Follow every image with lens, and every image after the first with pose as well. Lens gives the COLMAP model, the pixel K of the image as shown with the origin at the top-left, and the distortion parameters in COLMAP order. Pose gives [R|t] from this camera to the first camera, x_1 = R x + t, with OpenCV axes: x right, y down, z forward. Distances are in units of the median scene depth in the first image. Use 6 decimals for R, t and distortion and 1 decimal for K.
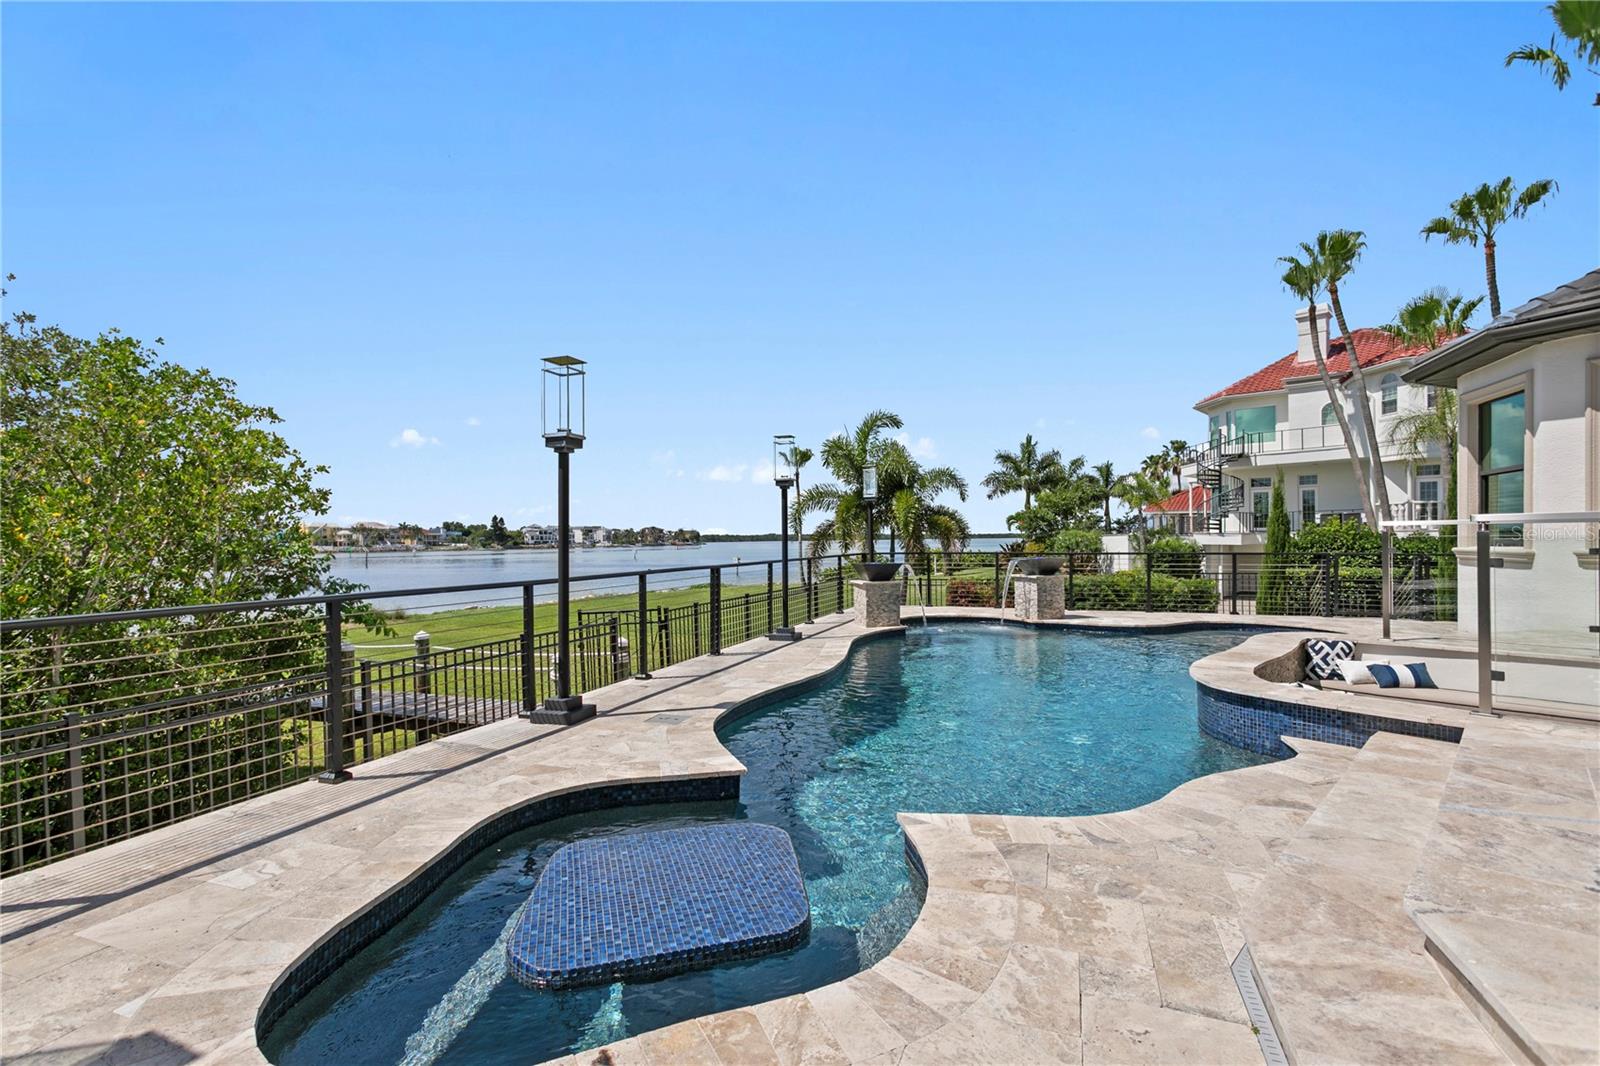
lens RADIAL K [[772.7, 0, 777.1], [0, 772.7, 541.5], [0, 0, 1]] dist [0.004154, 0.000817]
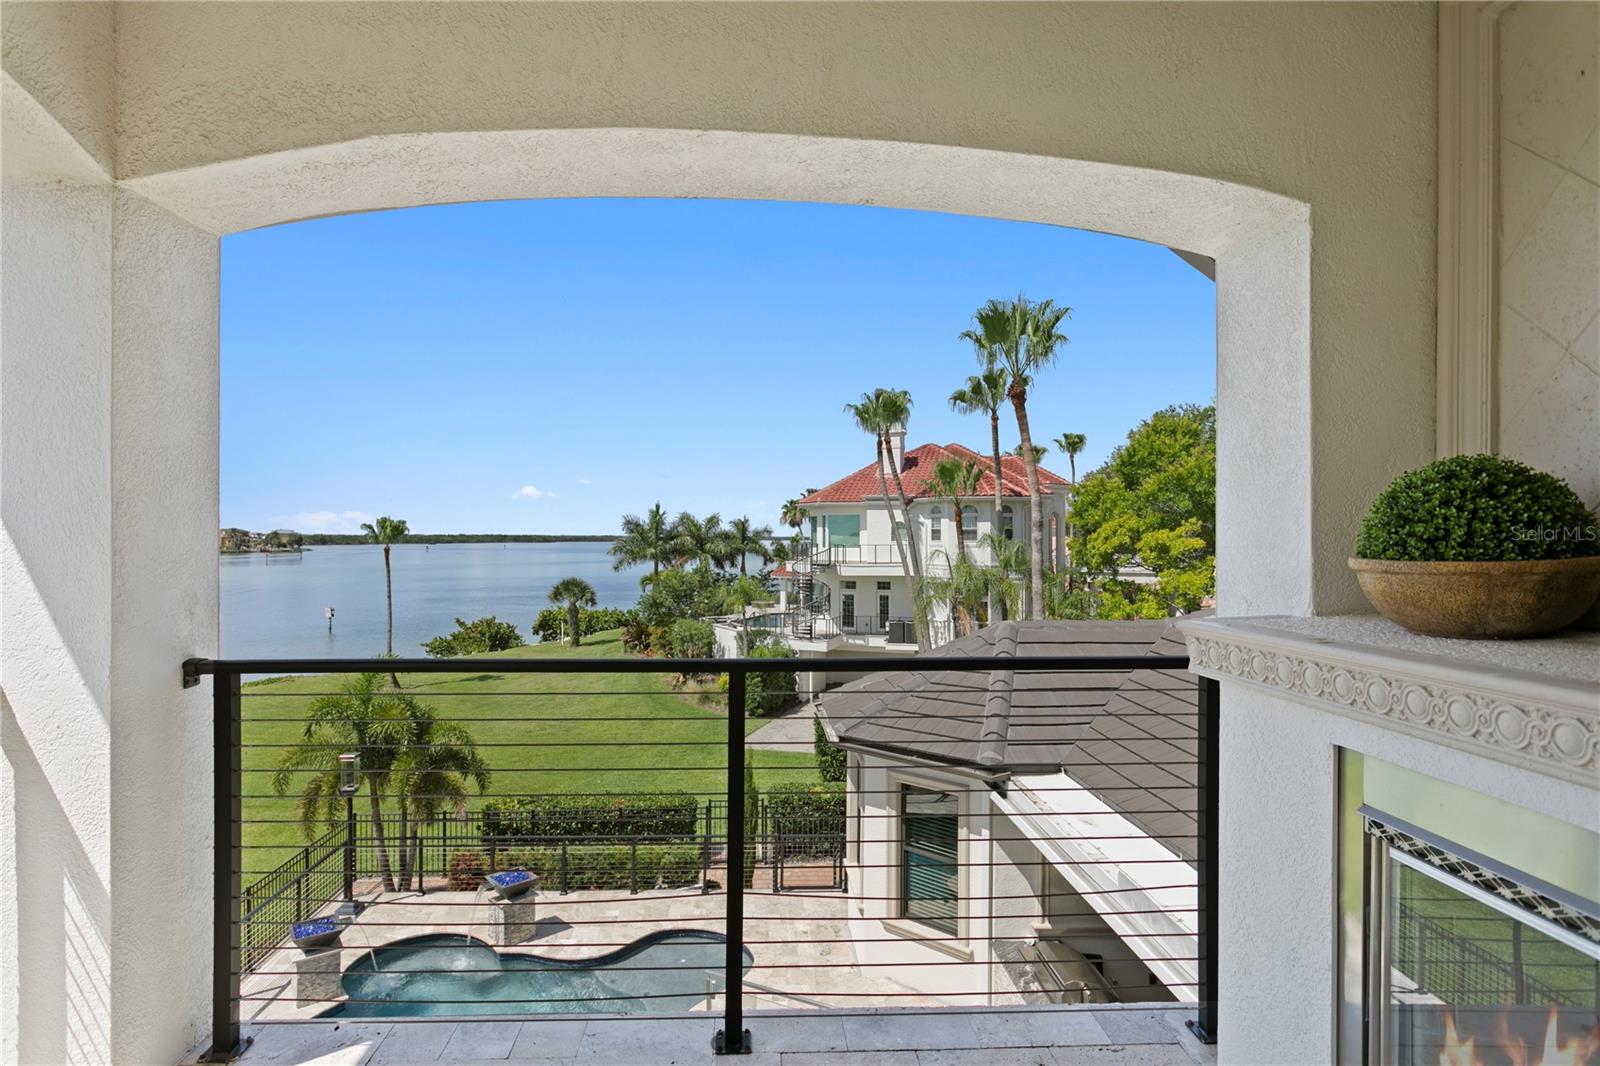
lens RADIAL K [[847.6, 0, 800.0], [0, 847.6, 533.0], [0, 0, 1]] dist [-0.021538, 0.000923]
pose [[0.909273, 0.011383, 0.416045, 0.048689], [-0.008500, 0.999925, -0.008780, -0.091827], [-0.416114, 0.004447, 0.909302, -0.031946]]
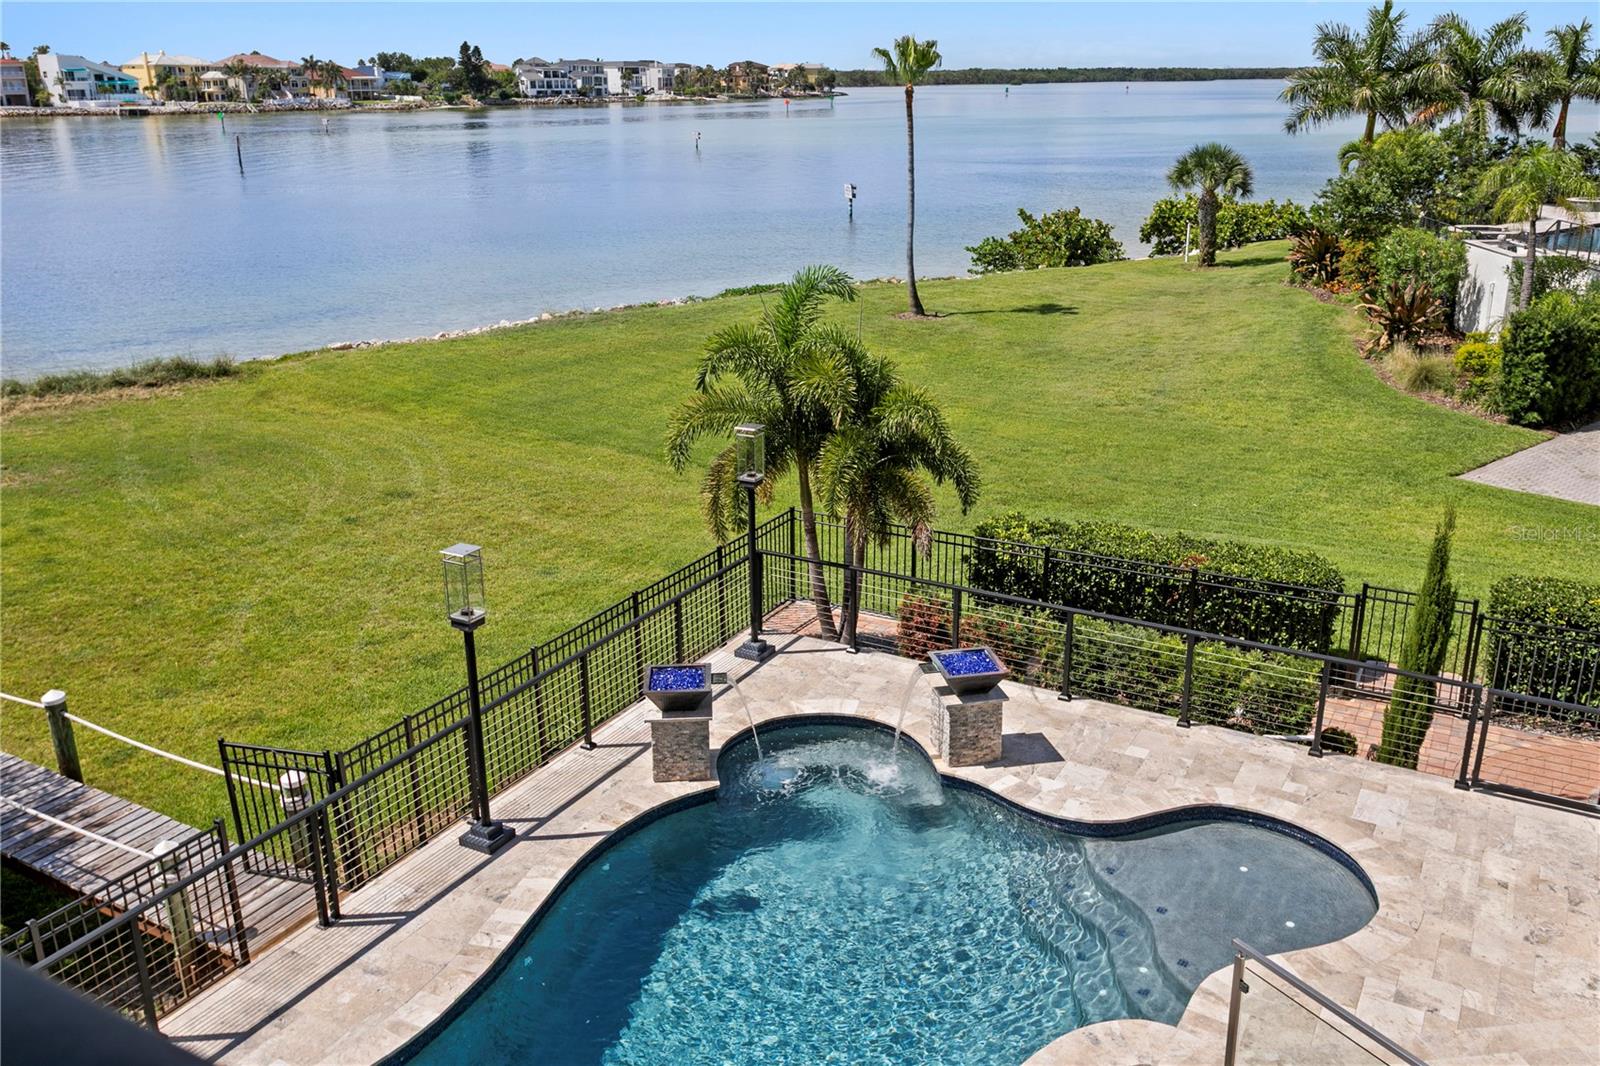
lens RADIAL K [[1349.5, 0, 789.2], [0, 1349.5, 569.8], [0, 0, 1]] dist [0.012599, -0.005396]
pose [[0.990180, 0.051065, -0.130135, 0.073674], [-0.003064, 0.938598, 0.345000, -0.089344], [0.139762, -0.341213, 0.929538, 0.007781]]
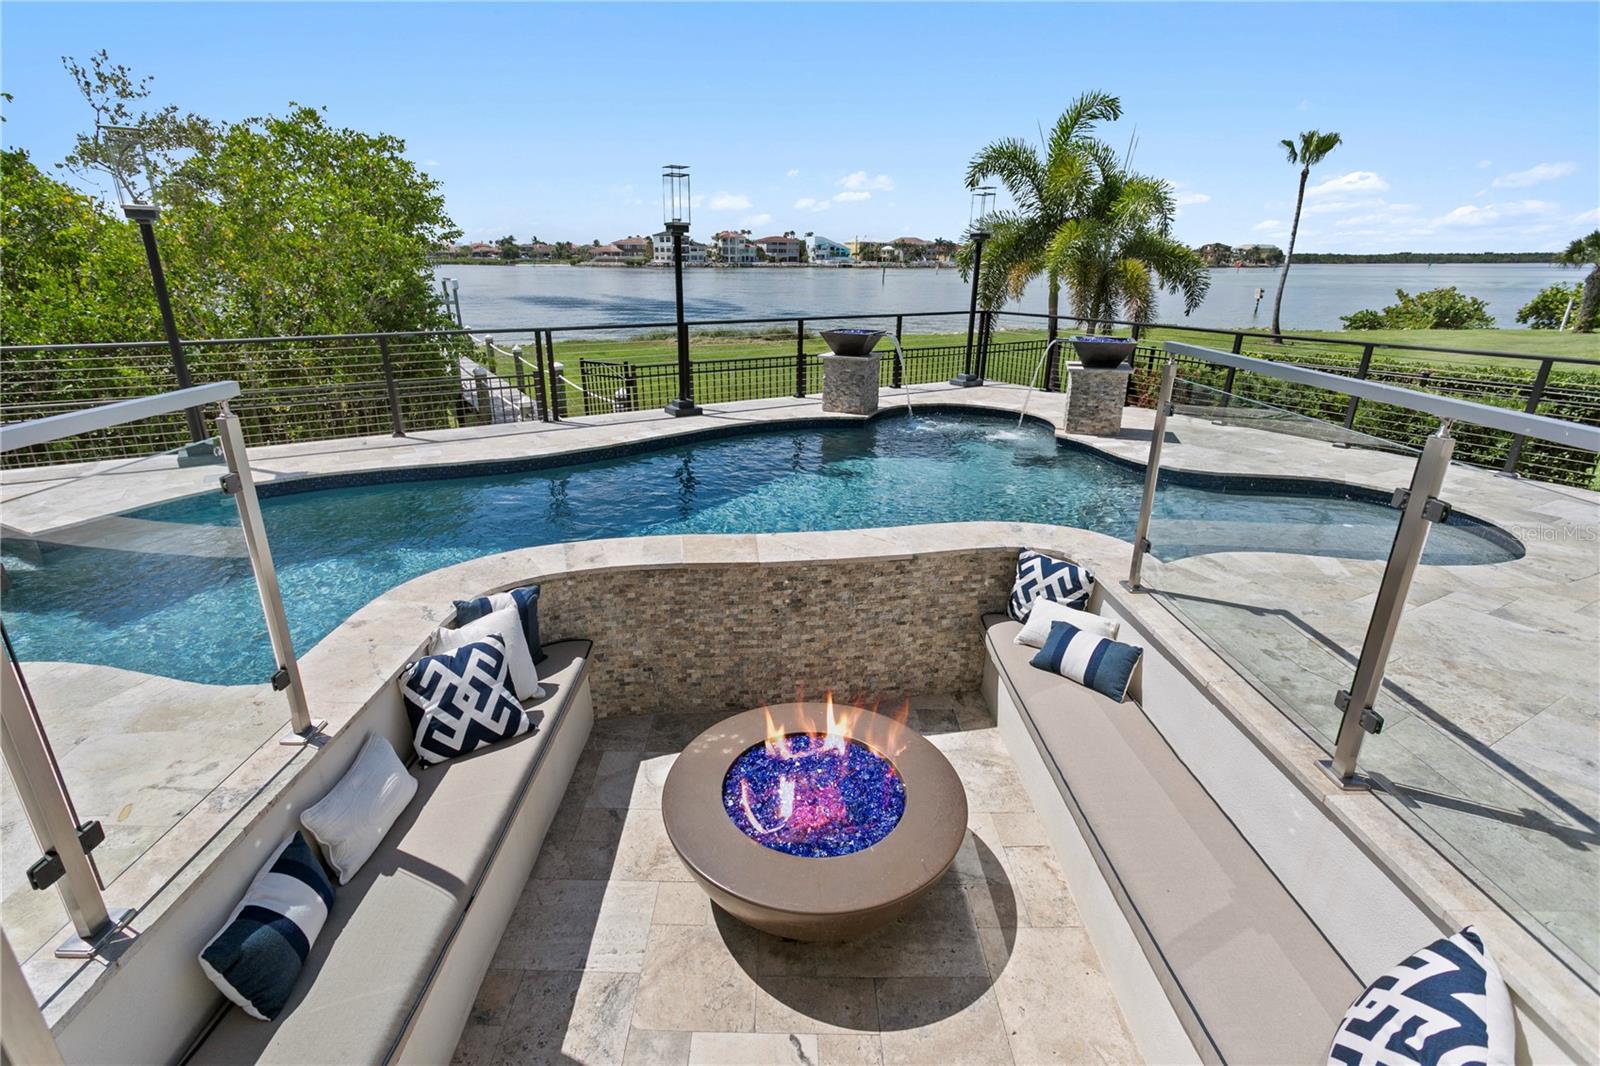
lens RADIAL K [[764.1, 0, 767.2], [0, 764.1, 540.3], [0, 0, 1]] dist [0.003957, 0.003060]
pose [[0.779619, 0.231197, -0.582015, 0.117300], [-0.015730, 0.936296, 0.350860, -0.009246], [0.626056, -0.264382, 0.733591, 0.066713]]
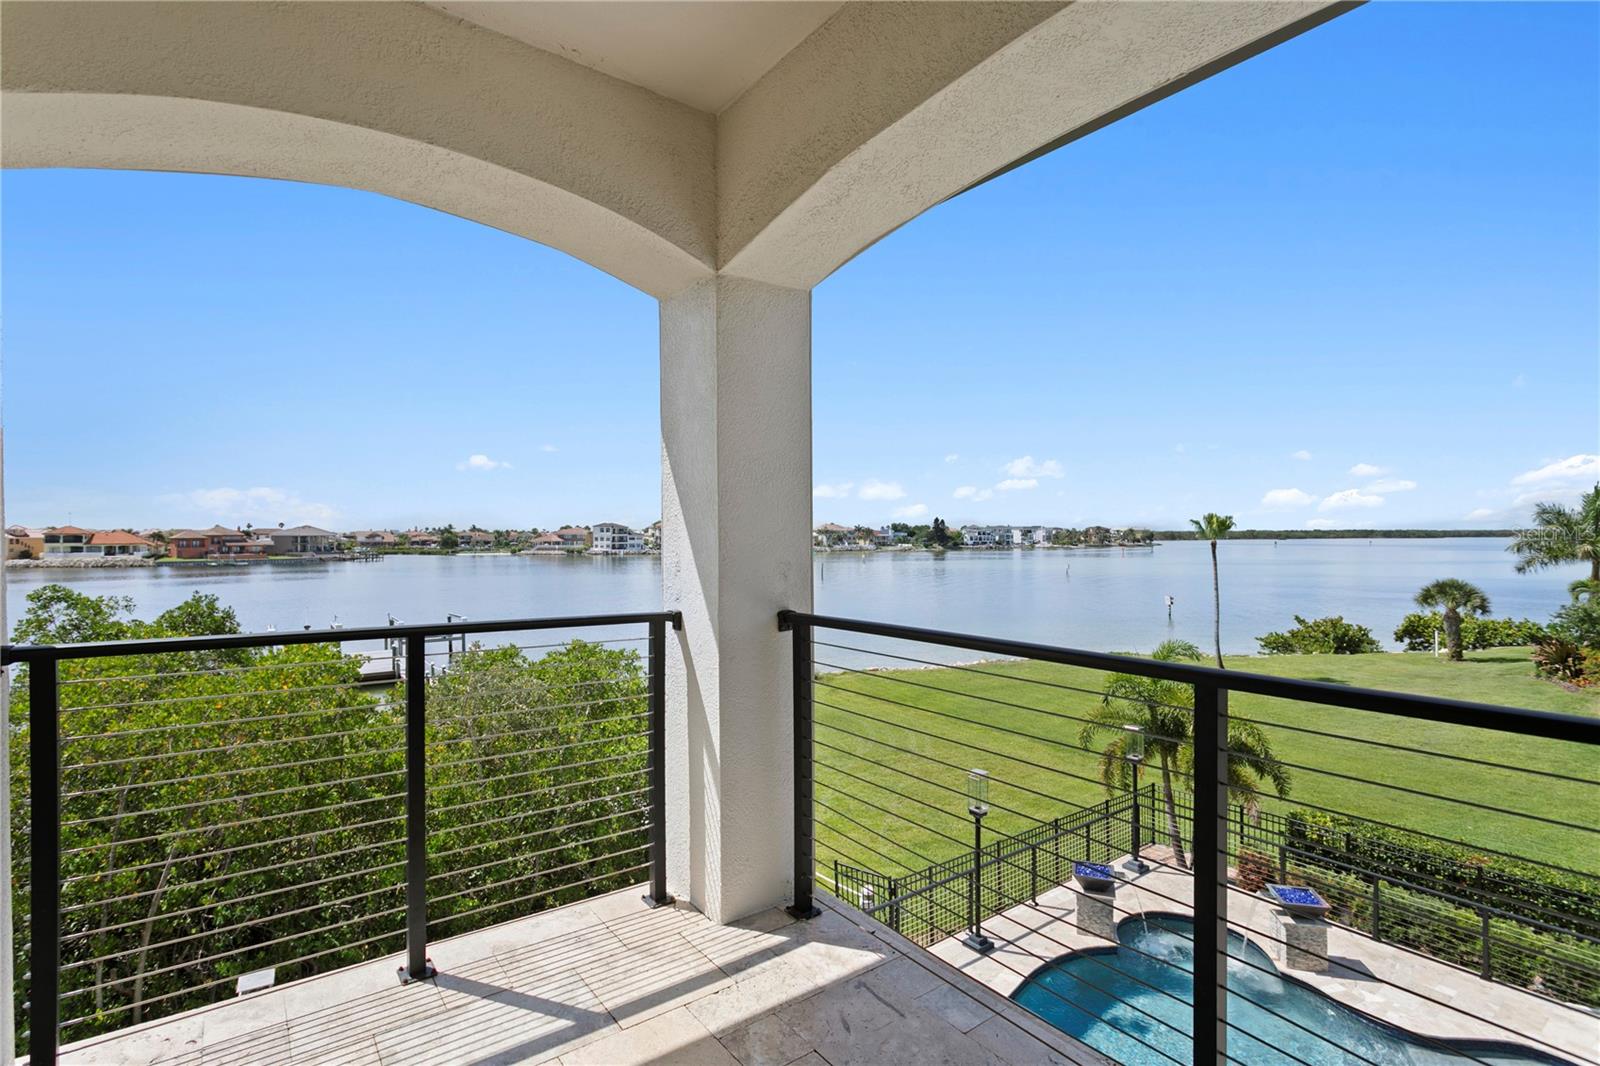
lens RADIAL K [[764.1, 0, 767.2], [0, 764.1, 540.3], [0, 0, 1]] dist [0.003957, 0.003060]
pose [[0.838998, 0.008810, -0.544063, 0.066754], [-0.002975, 0.999928, 0.011604, -0.090901], [0.544126, -0.008117, 0.838964, -0.024543]]
